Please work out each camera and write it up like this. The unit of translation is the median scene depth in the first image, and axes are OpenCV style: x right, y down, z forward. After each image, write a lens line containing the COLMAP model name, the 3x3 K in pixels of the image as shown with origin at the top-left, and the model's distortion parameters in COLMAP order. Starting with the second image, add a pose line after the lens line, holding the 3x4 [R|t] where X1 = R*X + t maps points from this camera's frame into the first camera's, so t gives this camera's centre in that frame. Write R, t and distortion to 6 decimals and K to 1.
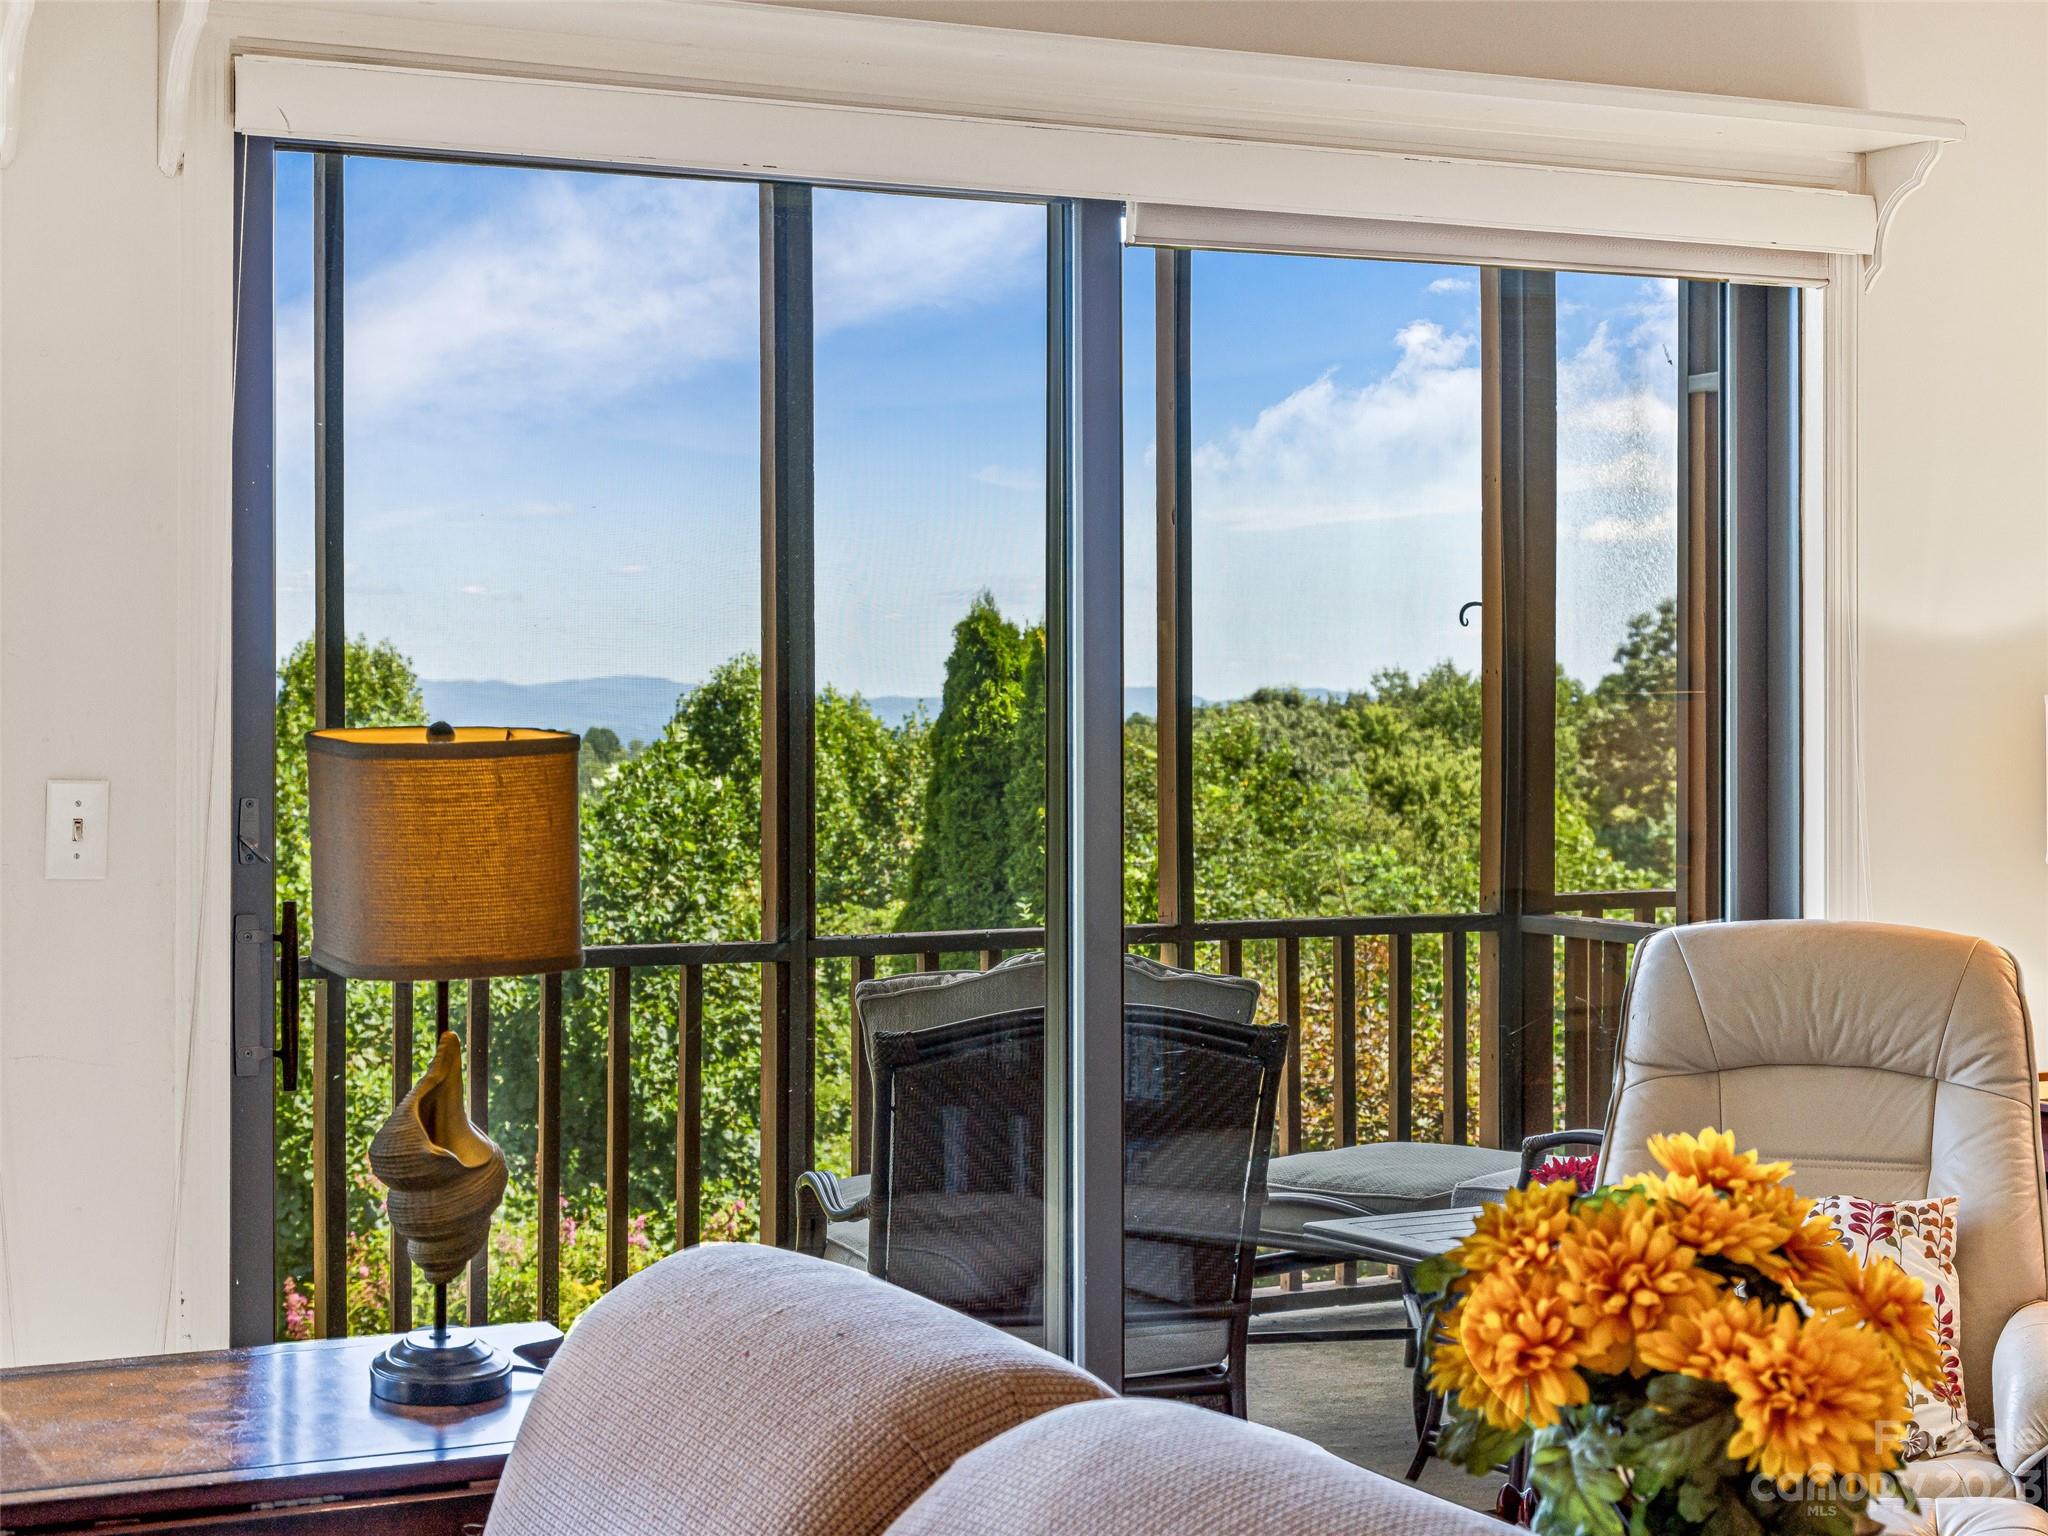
lens RADIAL K [[3252.3, 0, 1024.0], [0, 3252.3, 768.0], [0, 0, 1]] dist [-0.002809, 0.013414]
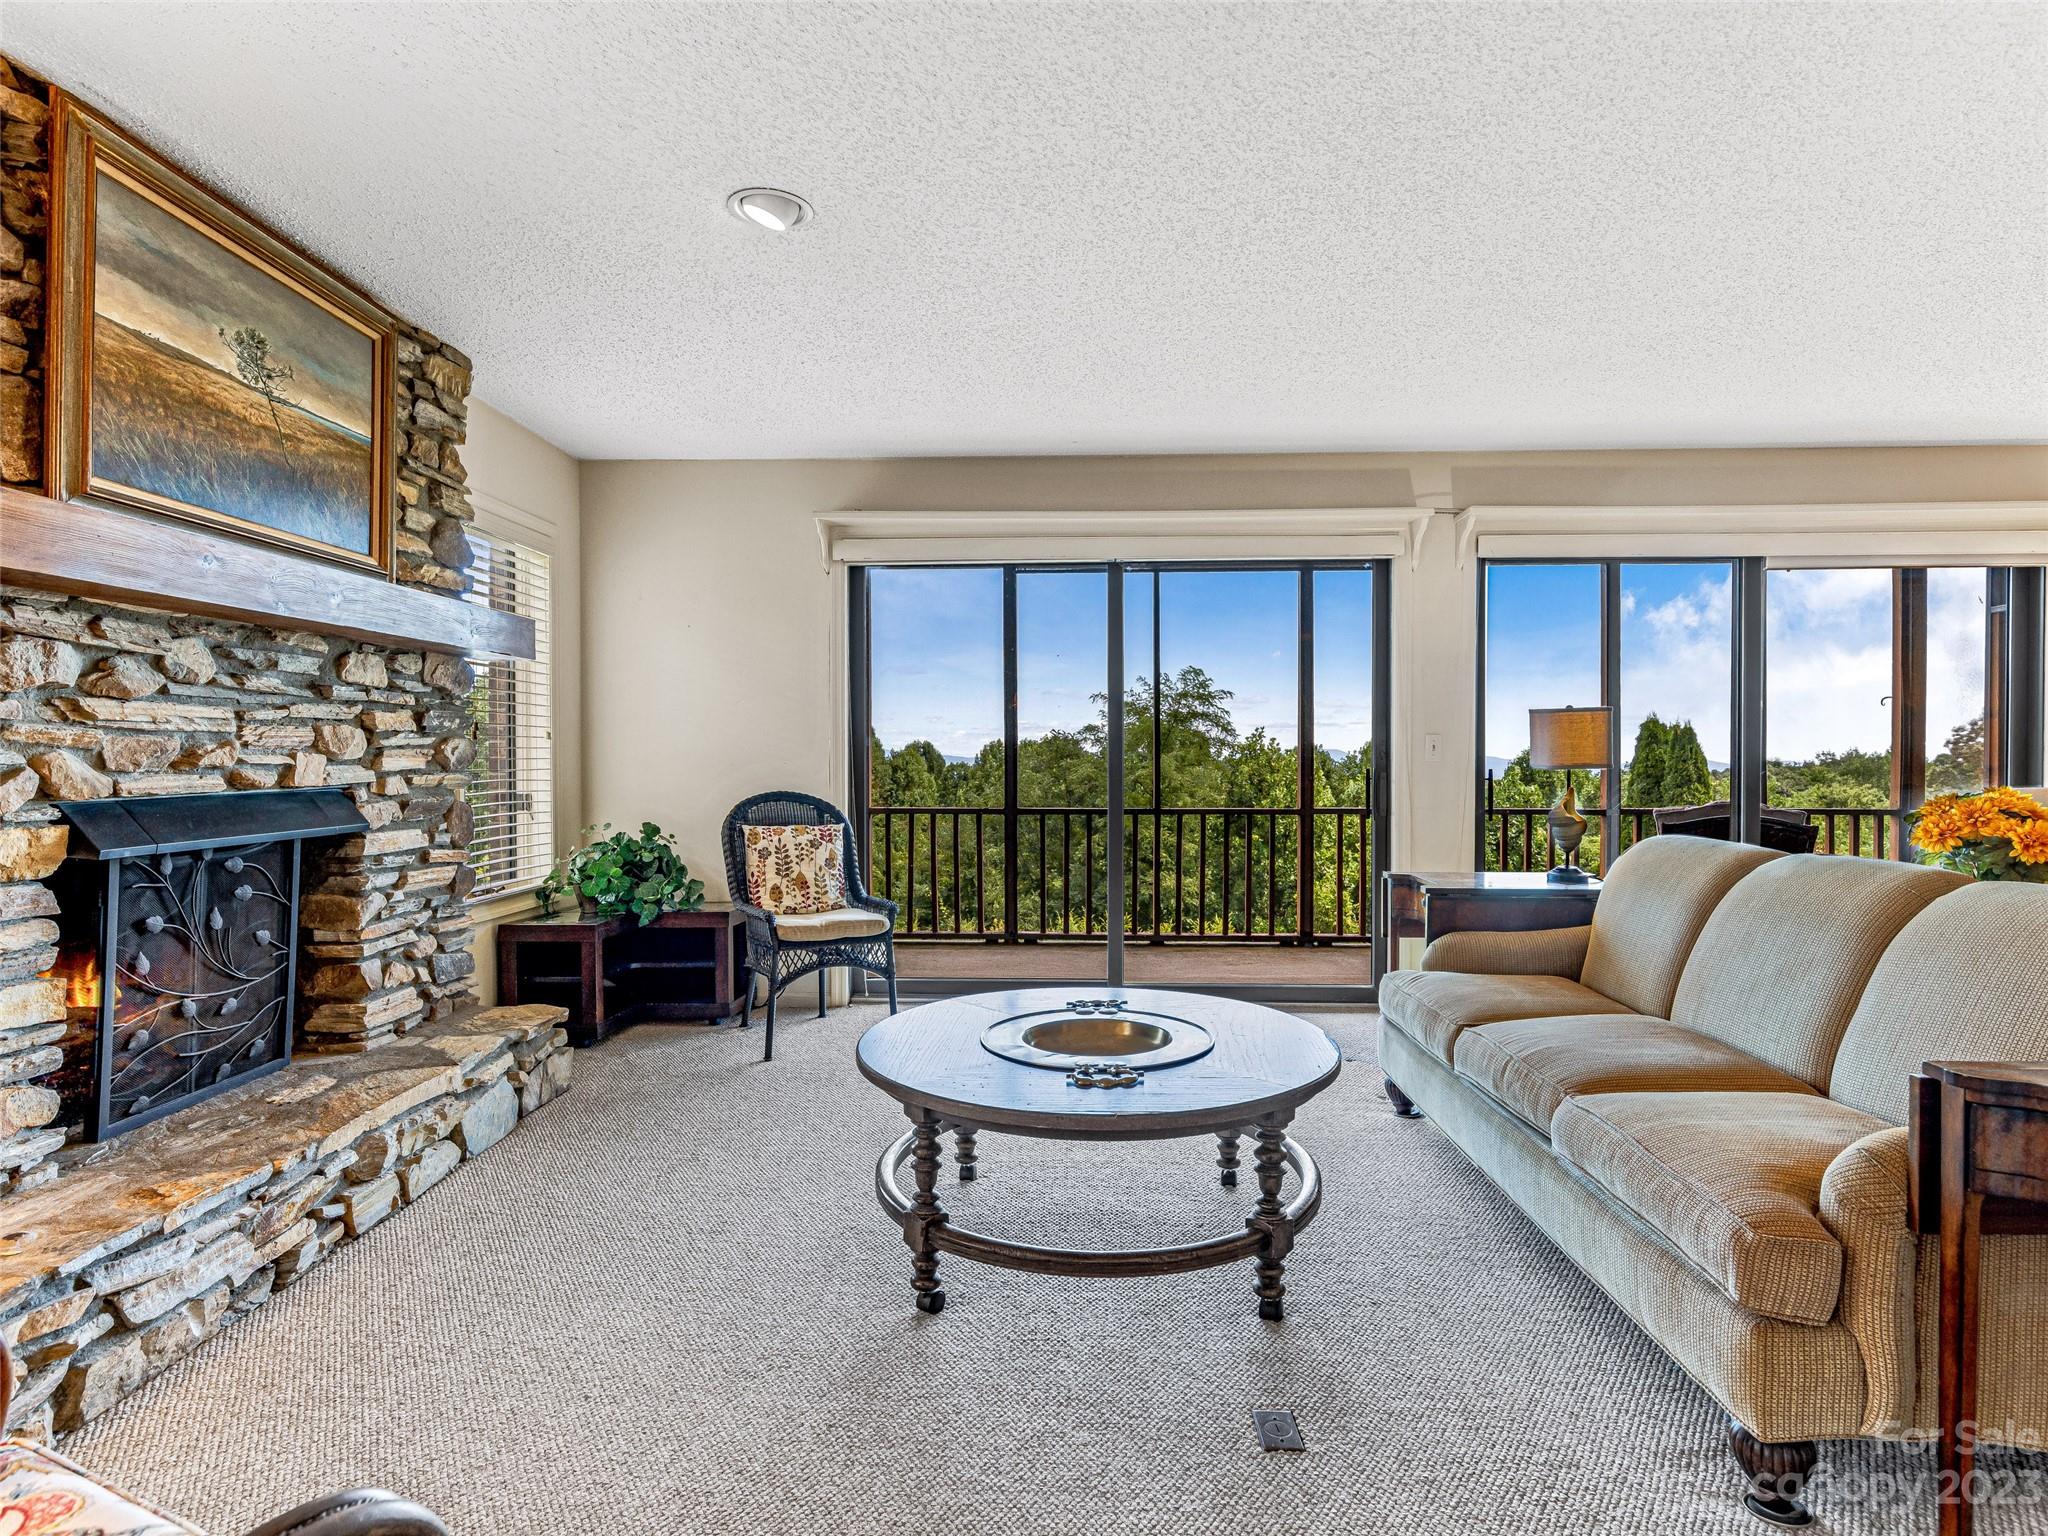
lens RADIAL K [[1112.9, 0, 1023.8], [0, 1112.9, 774.3], [0, 0, 1]] dist [0.000156, -0.001316]
pose [[0.871955, 0.008176, -0.489519, -0.038103], [-0.014025, 0.999867, -0.008281, 0.033925], [0.489386, 0.014086, 0.871954, -0.174457]]
